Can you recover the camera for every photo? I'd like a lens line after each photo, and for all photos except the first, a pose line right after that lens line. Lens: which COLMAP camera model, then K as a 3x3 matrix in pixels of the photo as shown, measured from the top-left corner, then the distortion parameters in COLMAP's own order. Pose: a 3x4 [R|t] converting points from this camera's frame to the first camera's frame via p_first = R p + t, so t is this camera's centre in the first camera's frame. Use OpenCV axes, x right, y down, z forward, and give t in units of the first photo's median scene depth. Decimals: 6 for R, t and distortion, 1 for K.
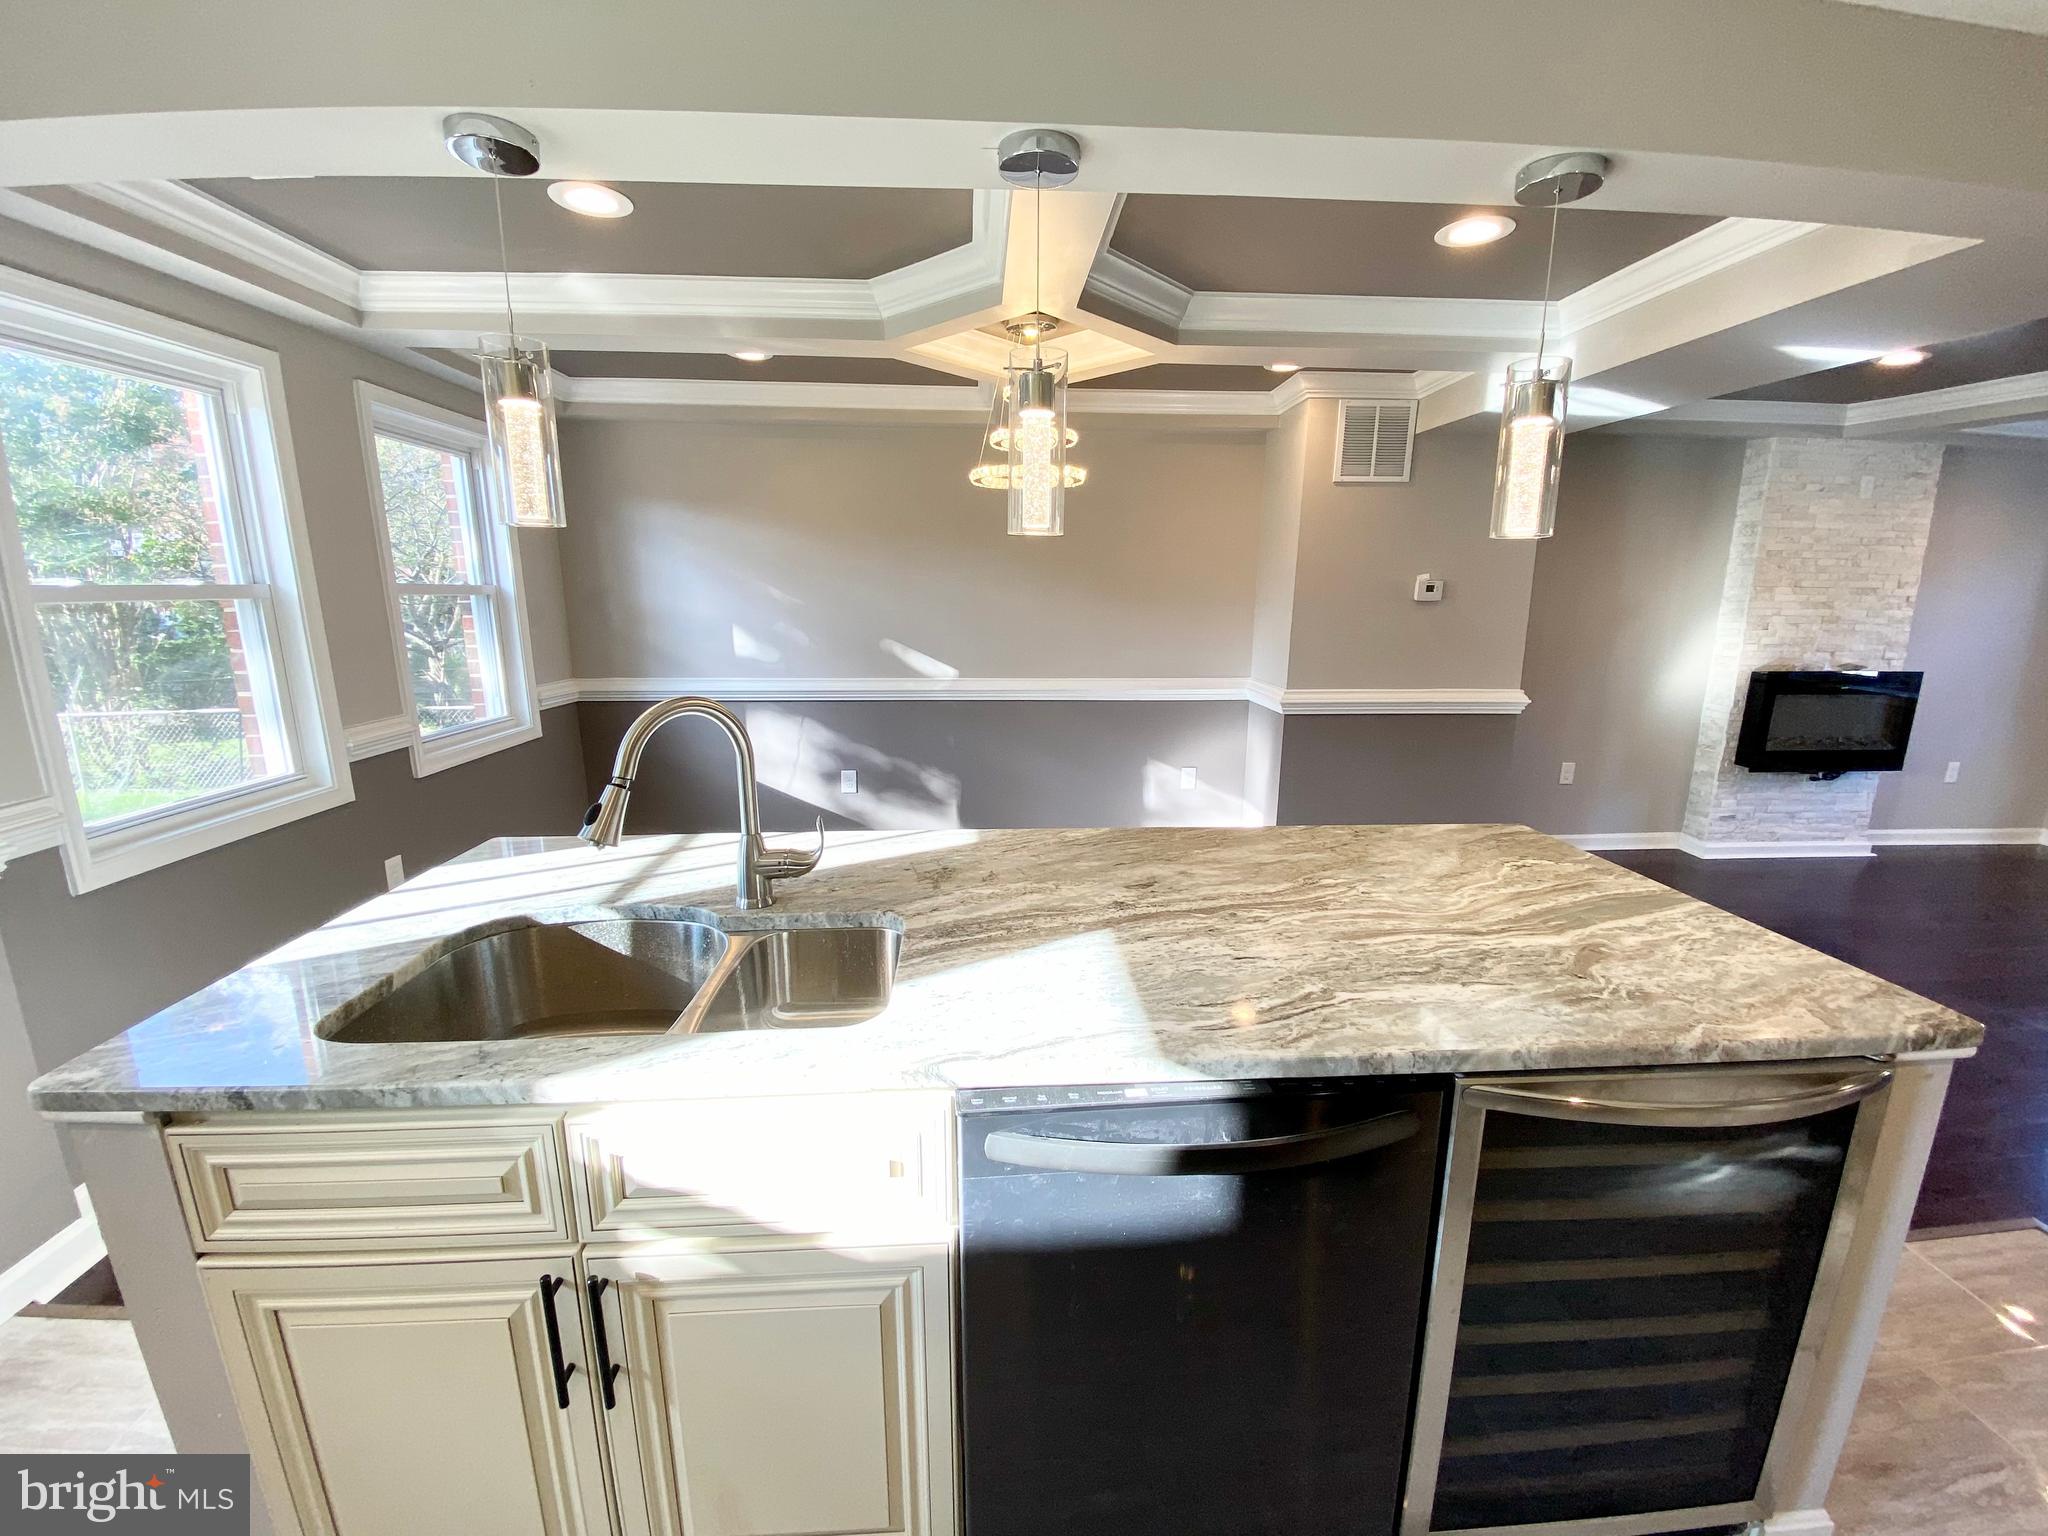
lens RADIAL K [[822.8, 0, 1016.6], [0, 822.8, 762.4], [0, 0, 1]] dist [0.021044, -0.021443]
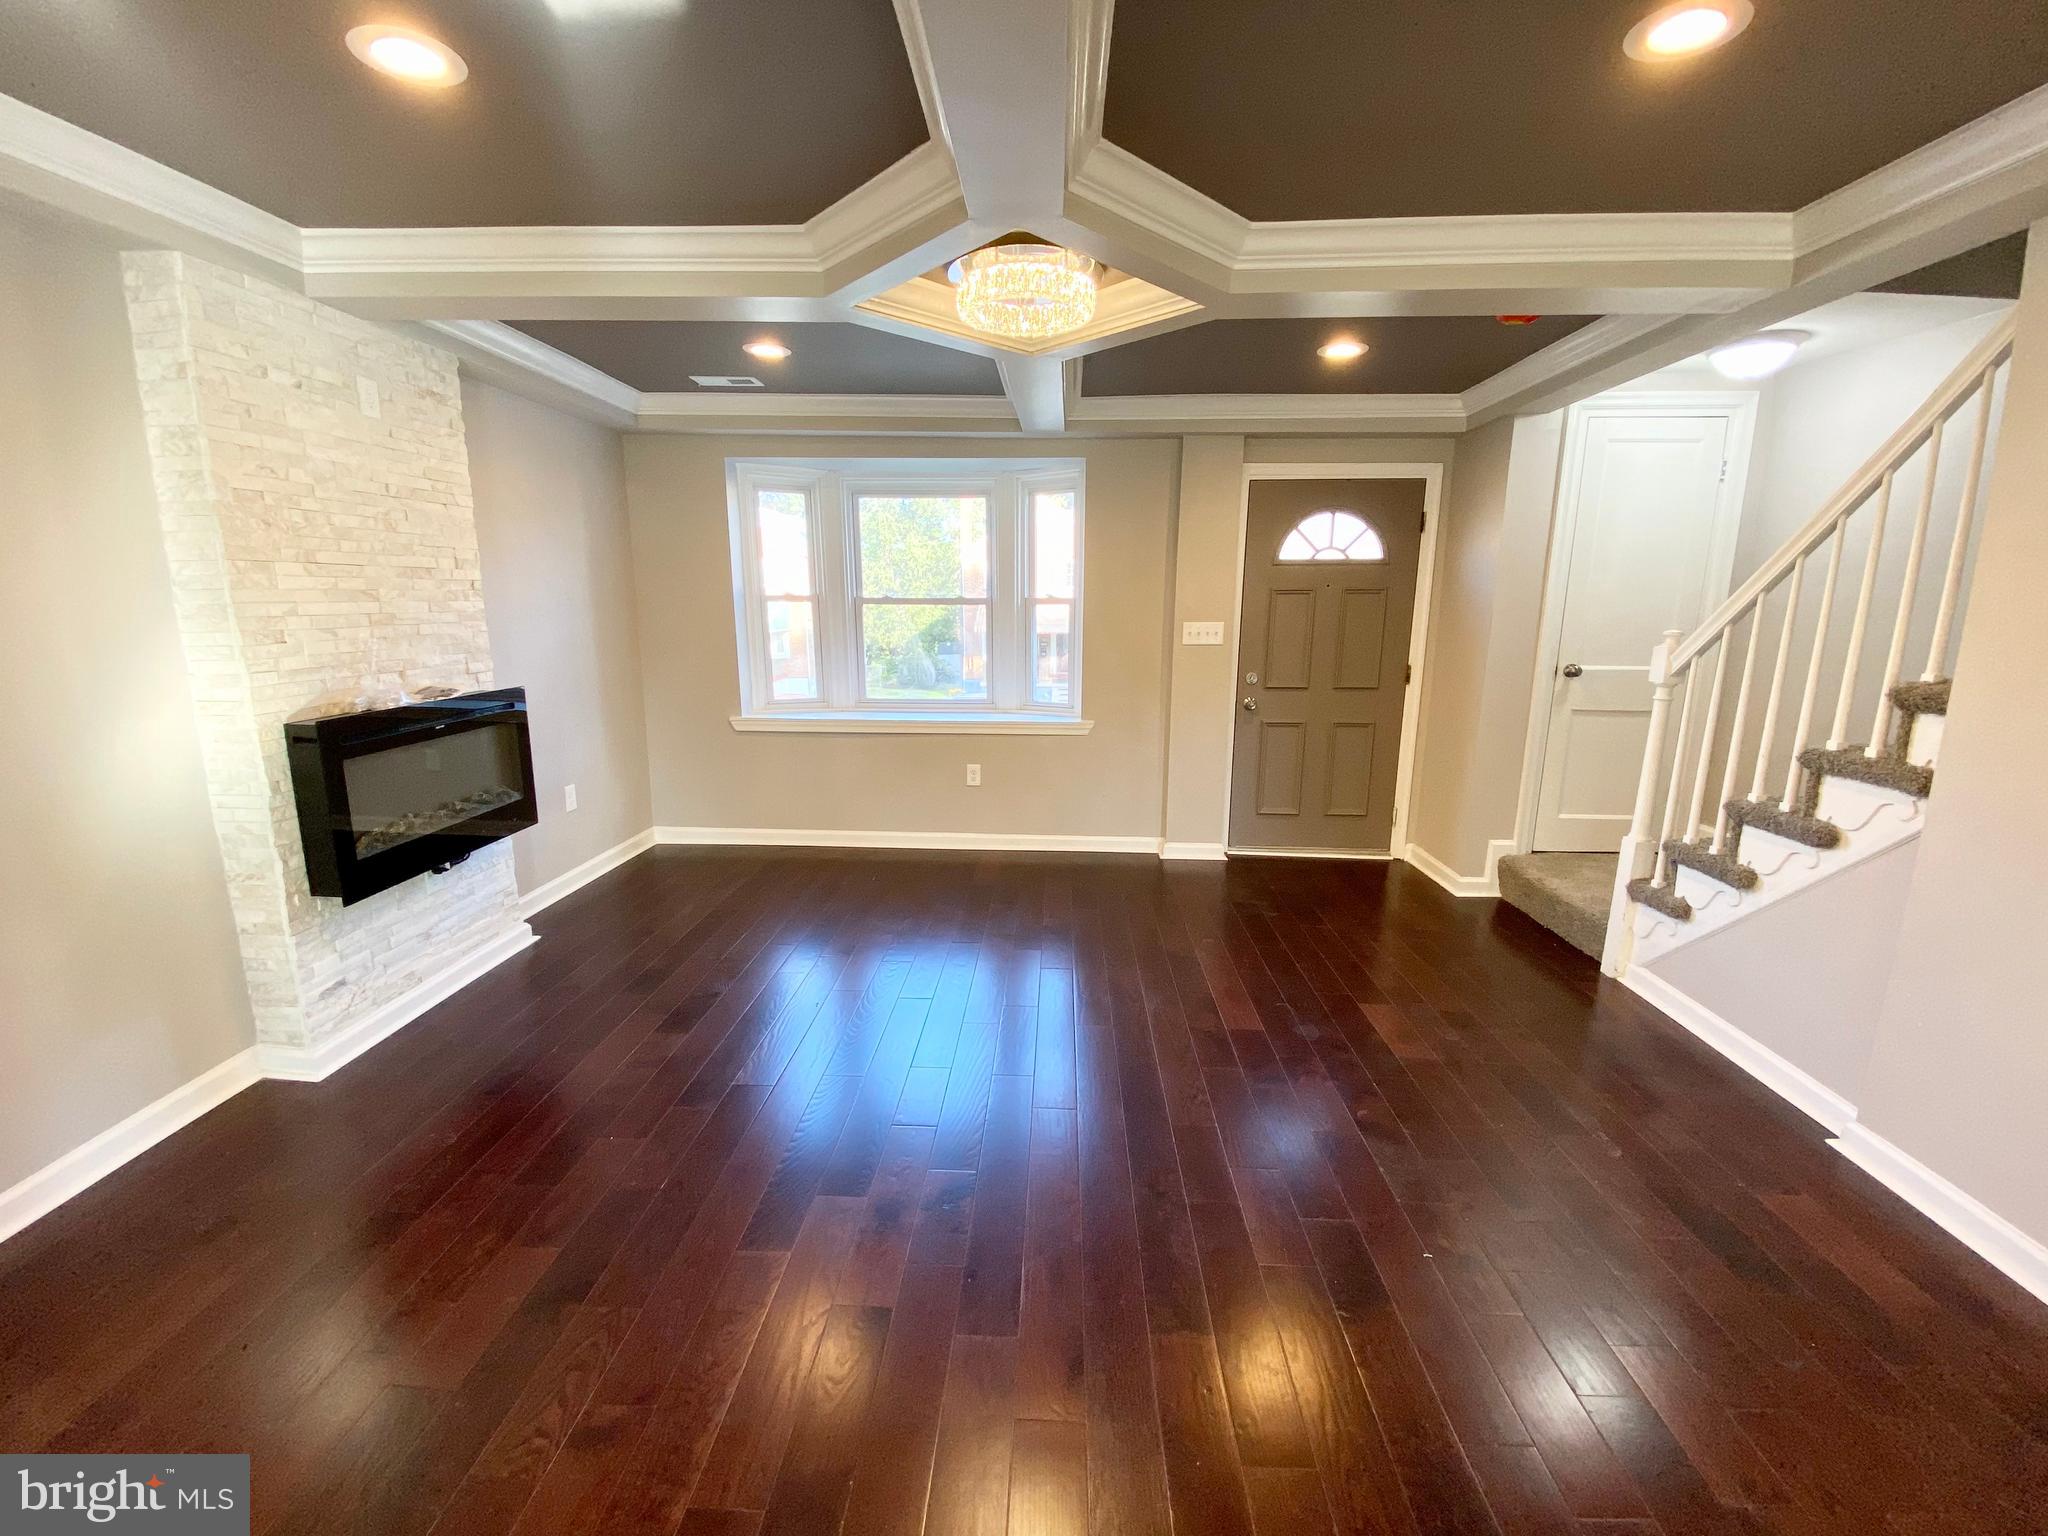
lens RADIAL K [[822.8, 0, 1016.6], [0, 822.8, 762.4], [0, 0, 1]] dist [0.021044, -0.021443]
pose [[0.102301, -0.199725, 0.974497, 0.471471], [0.201342, 0.963518, 0.176338, -0.094852], [-0.974164, 0.178168, 0.138781, 0.532544]]
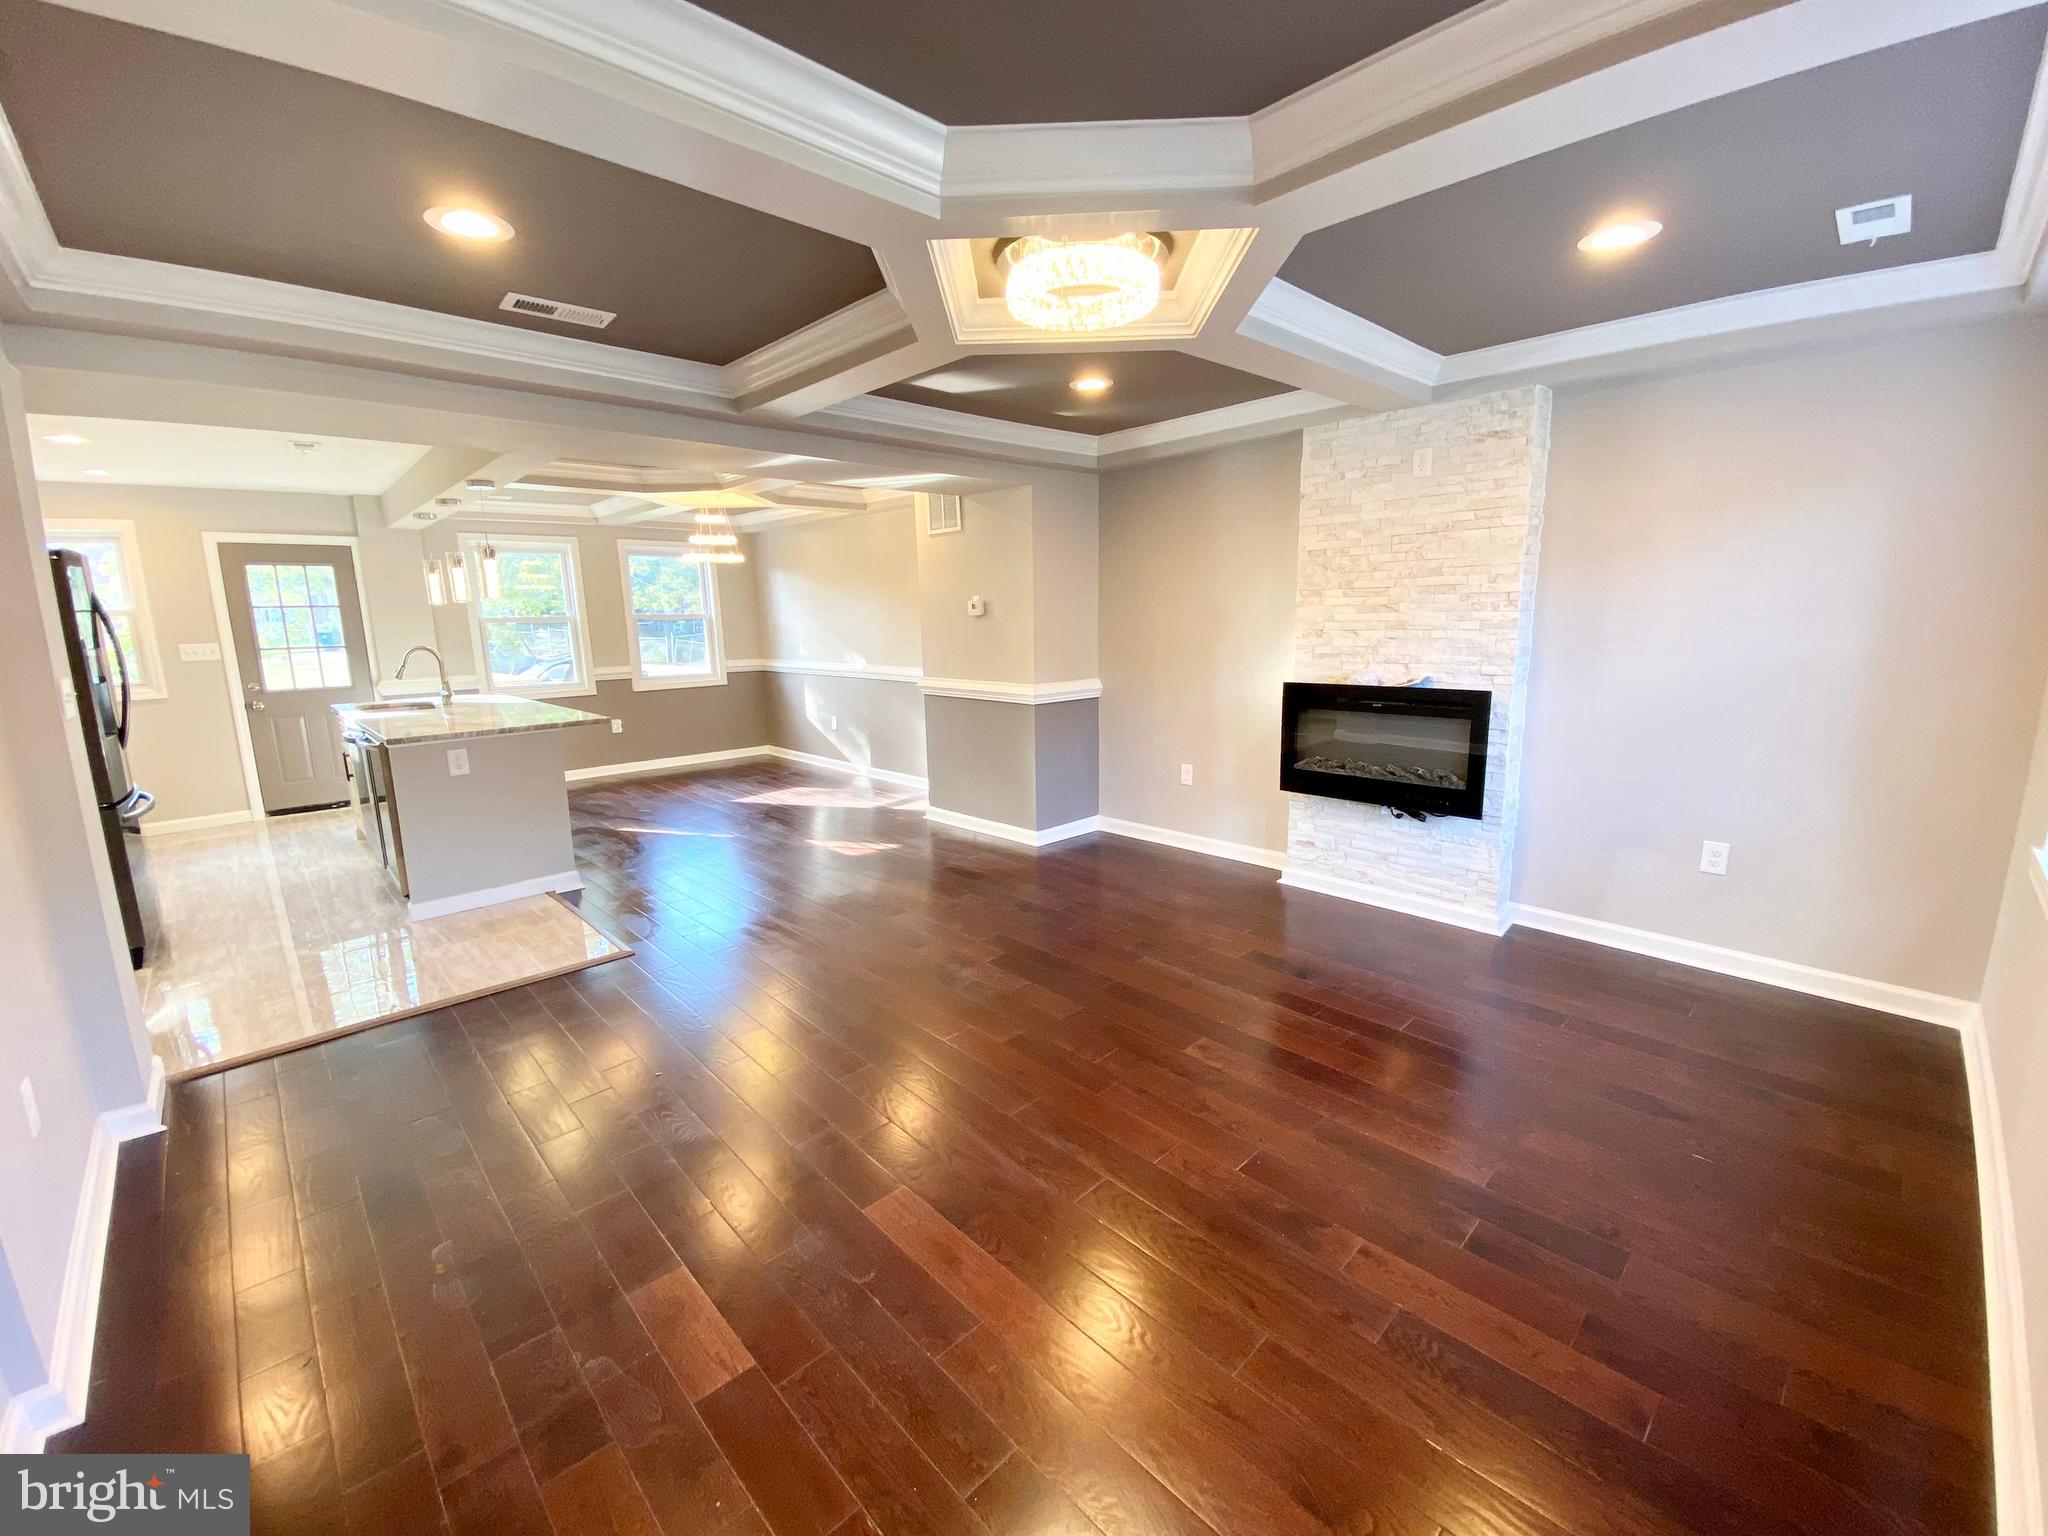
lens RADIAL K [[829.3, 0, 1024.0], [0, 829.3, 768.0], [0, 0, 1]] dist [0.019535, -0.022901]
pose [[0.651300, 0.122830, -0.748813, 1.541811], [-0.130488, 0.990241, 0.048937, -0.022990], [0.747516, 0.065838, 0.660972, 0.179280]]
